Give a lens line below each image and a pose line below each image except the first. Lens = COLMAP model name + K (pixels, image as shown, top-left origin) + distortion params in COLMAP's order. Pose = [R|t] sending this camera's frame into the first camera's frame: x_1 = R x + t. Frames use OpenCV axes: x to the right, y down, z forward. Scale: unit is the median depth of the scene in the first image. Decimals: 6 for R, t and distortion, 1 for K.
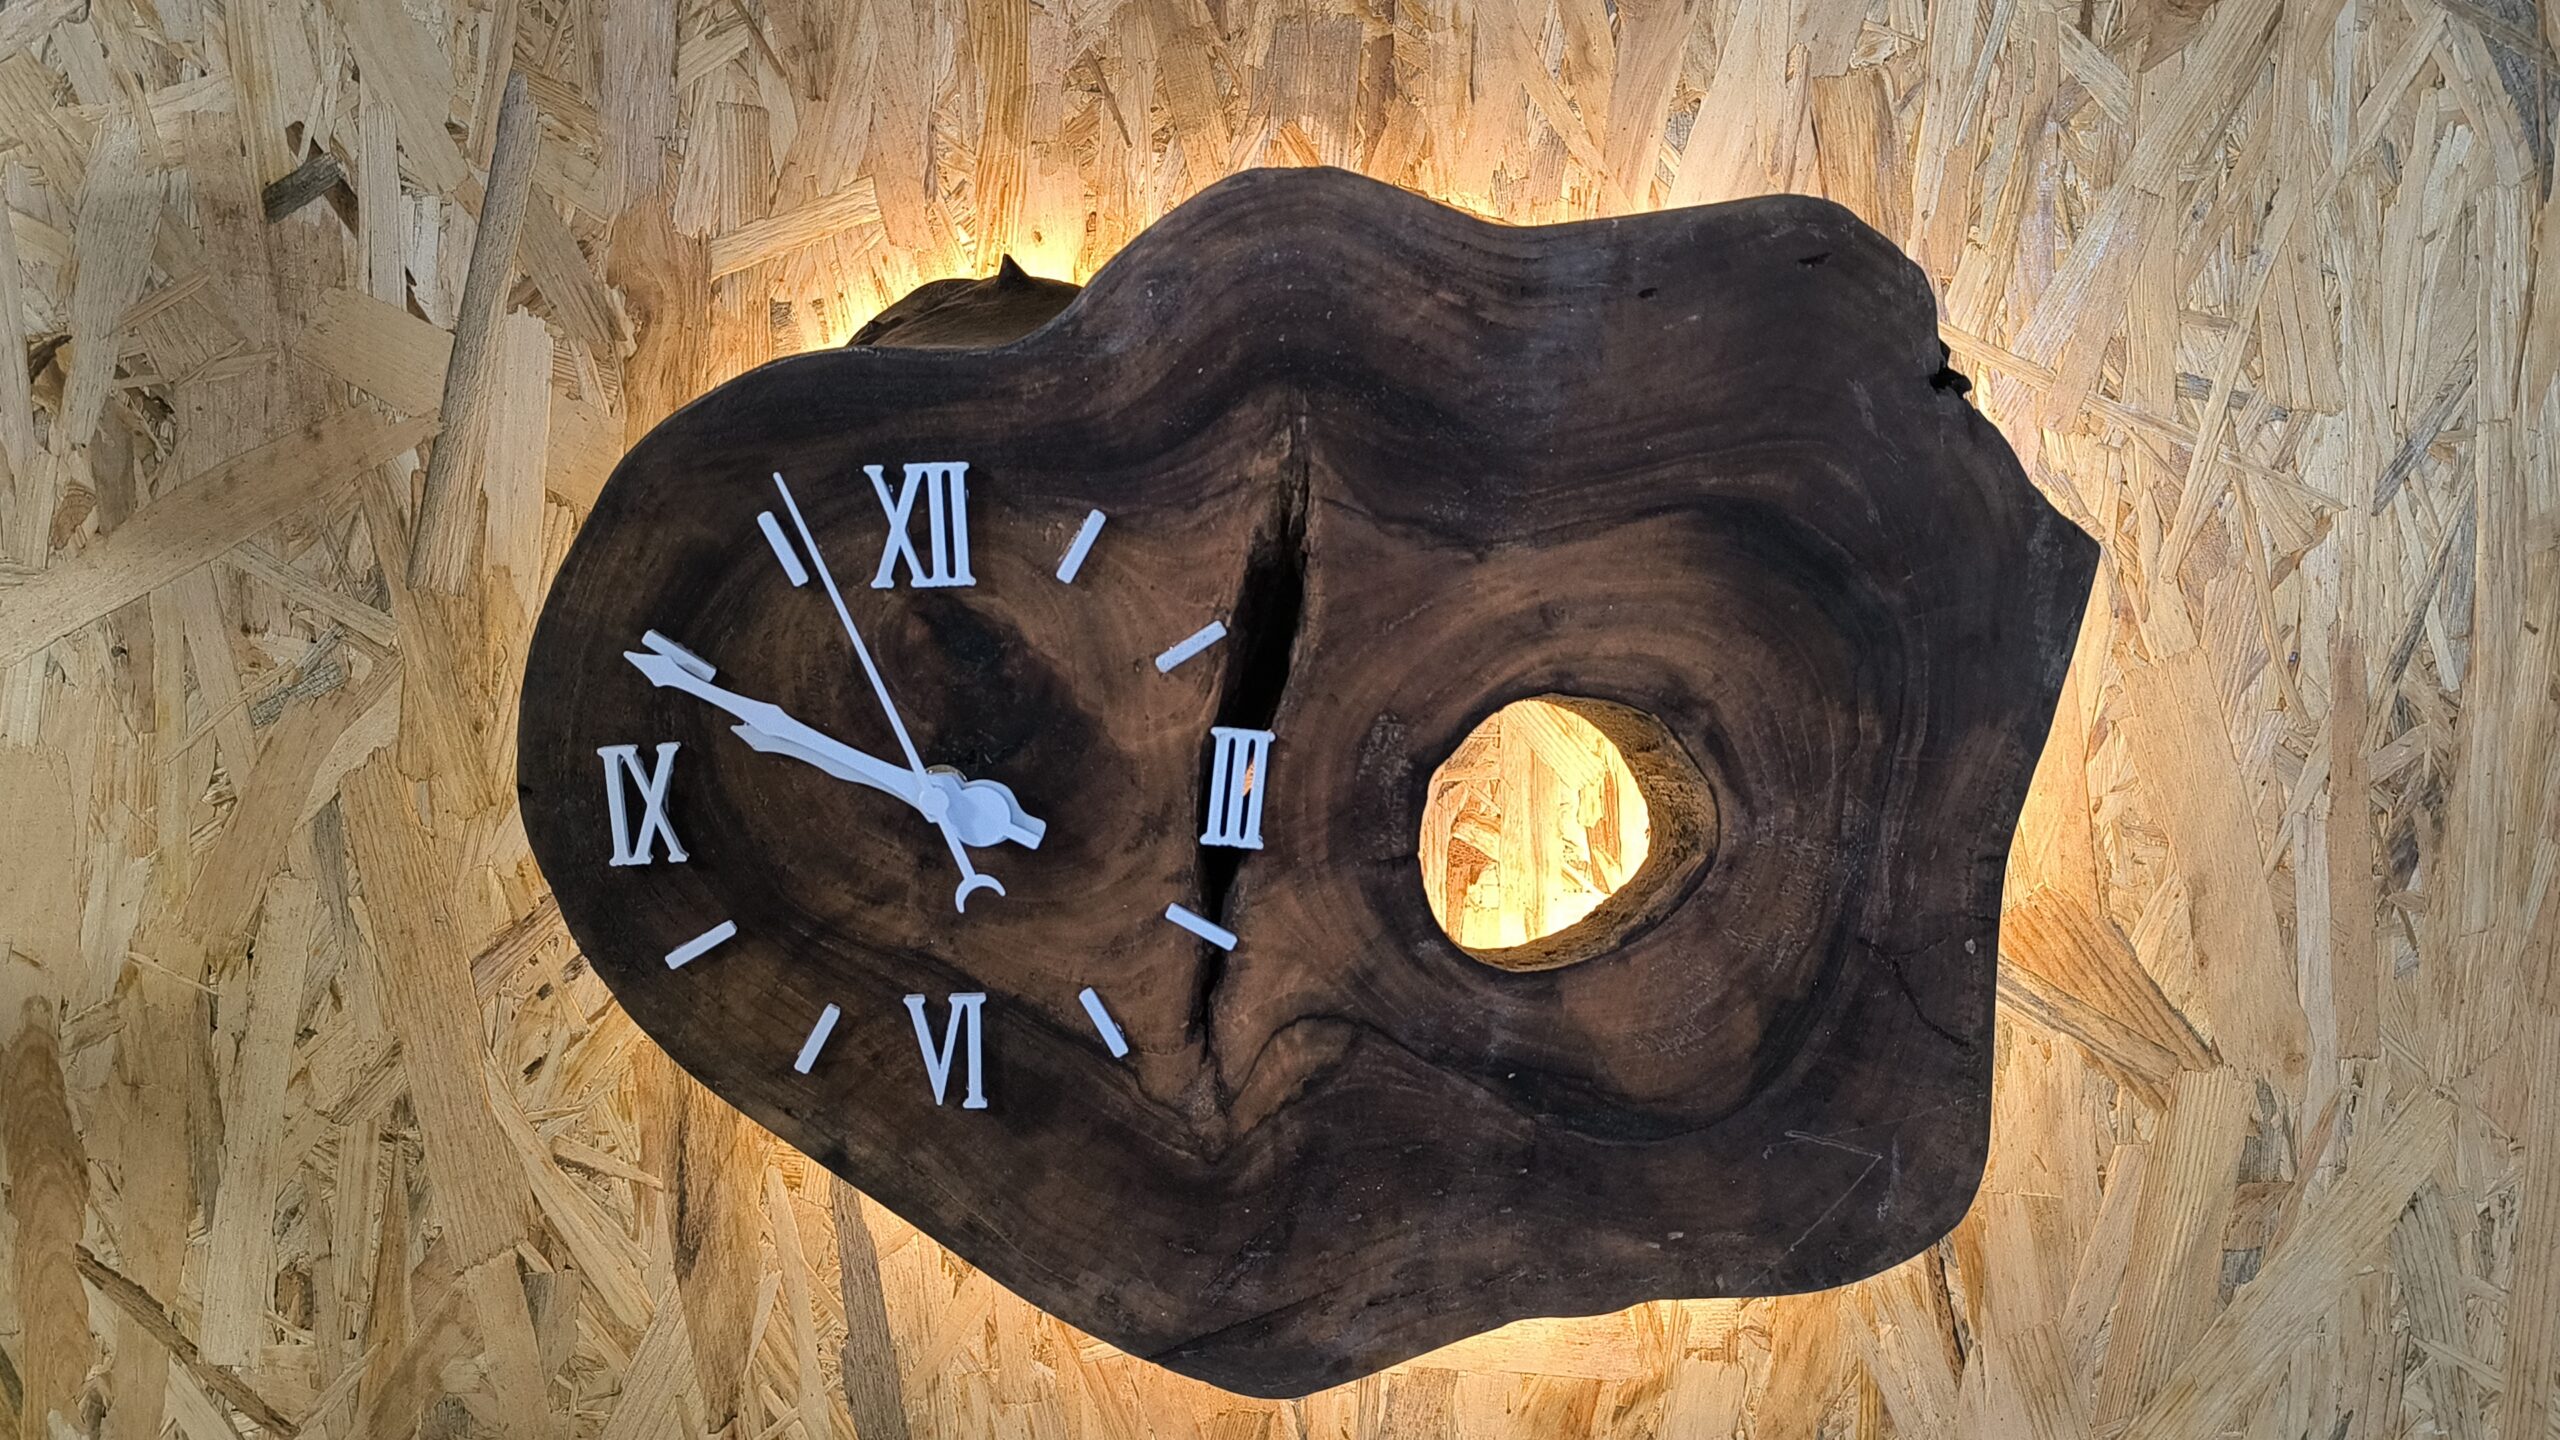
lens RADIAL K [[1741.0, 0, 1269.8], [0, 1741.0, 644.8], [0, 0, 1]] dist [0.006605, -0.008635]
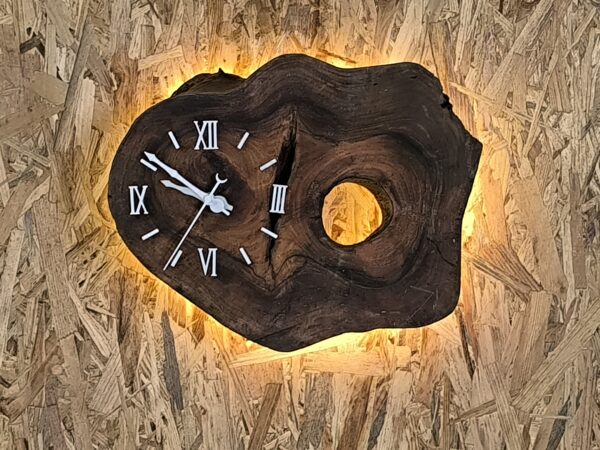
lens RADIAL K [[1625.9, 0, 299.9], [0, 1625.9, 225.0], [0, 0, 1]] dist [0.067450, 0.000000]
pose [[0.999086, 0.013442, 0.040580, -0.108897], [-0.011991, 0.999288, -0.035775, 0.246561], [-0.041032, 0.035256, 0.998536, -2.527199]]
